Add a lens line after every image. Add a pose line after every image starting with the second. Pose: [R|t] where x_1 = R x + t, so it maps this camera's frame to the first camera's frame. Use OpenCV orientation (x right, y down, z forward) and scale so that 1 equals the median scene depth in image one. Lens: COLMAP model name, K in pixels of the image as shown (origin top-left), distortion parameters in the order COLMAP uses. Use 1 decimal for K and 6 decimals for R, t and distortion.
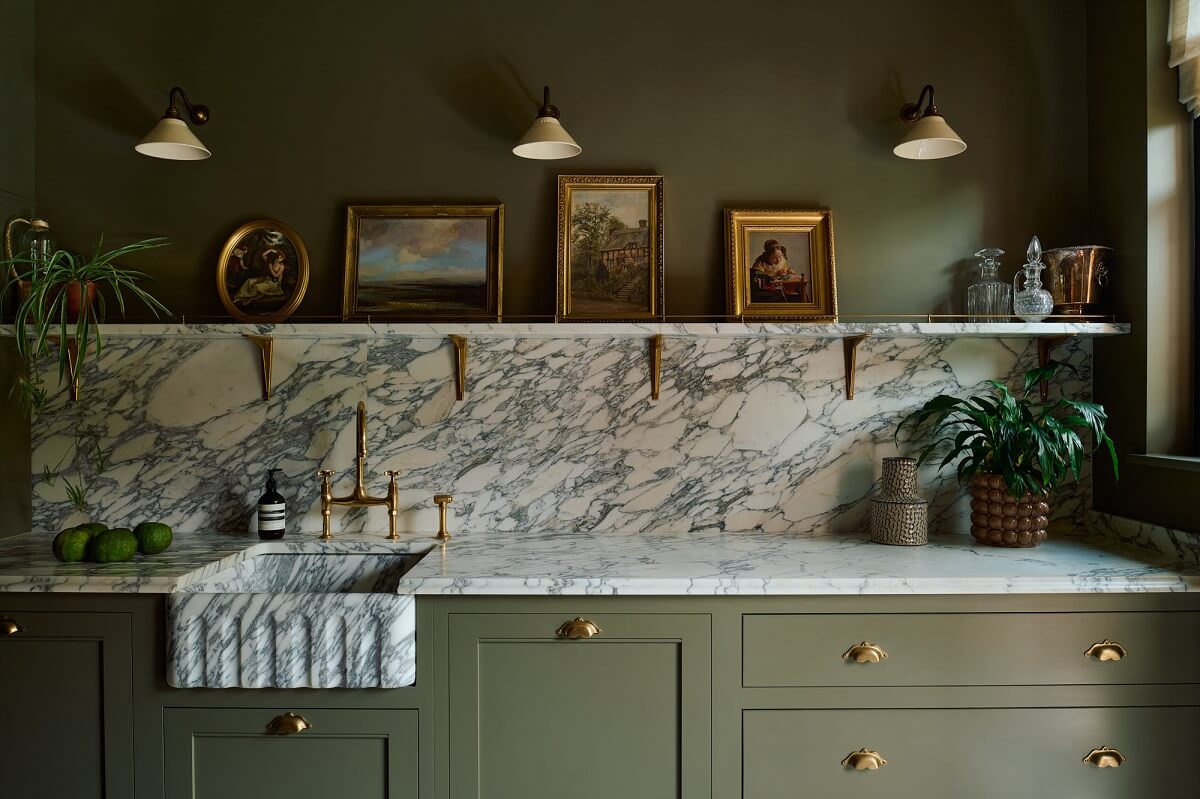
lens RADIAL K [[833.7, 0, 600.6], [0, 833.7, 403.8], [0, 0, 1]] dist [-0.001415, -0.012619]
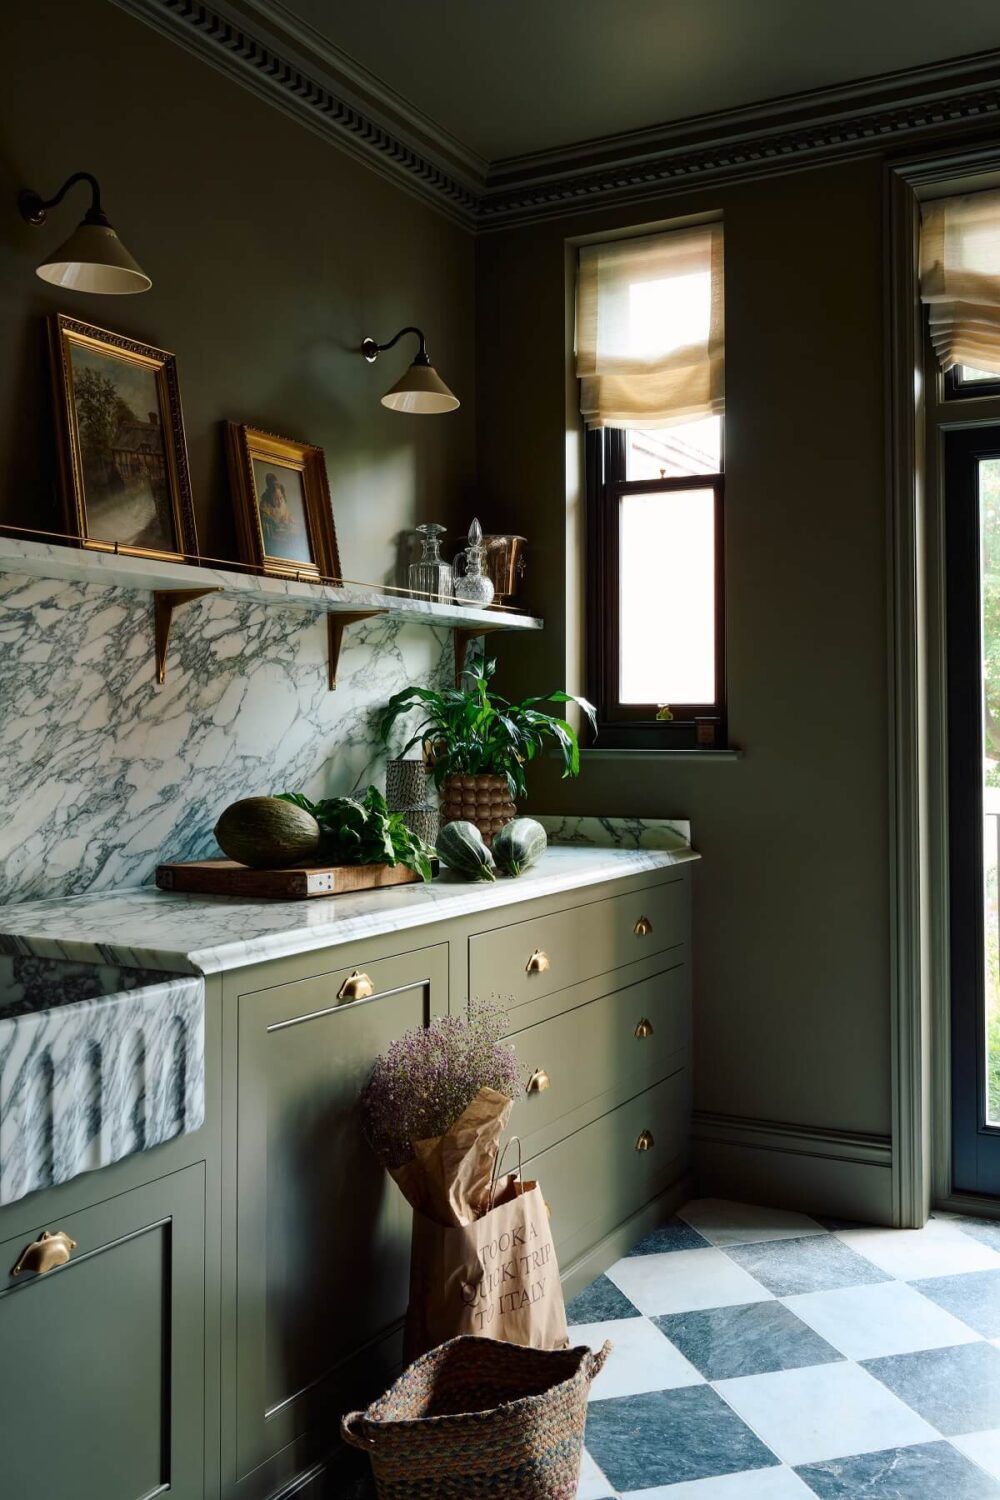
lens RADIAL K [[1376.2, 0, 502.5], [0, 1376.2, 695.1], [0, 0, 1]] dist [-0.024854, 0.000000]
pose [[0.478131, 0.021737, 0.878020, -0.768580], [0.007914, 0.999546, -0.029055, 0.038660], [-0.878253, 0.020840, 0.477742, 0.234223]]
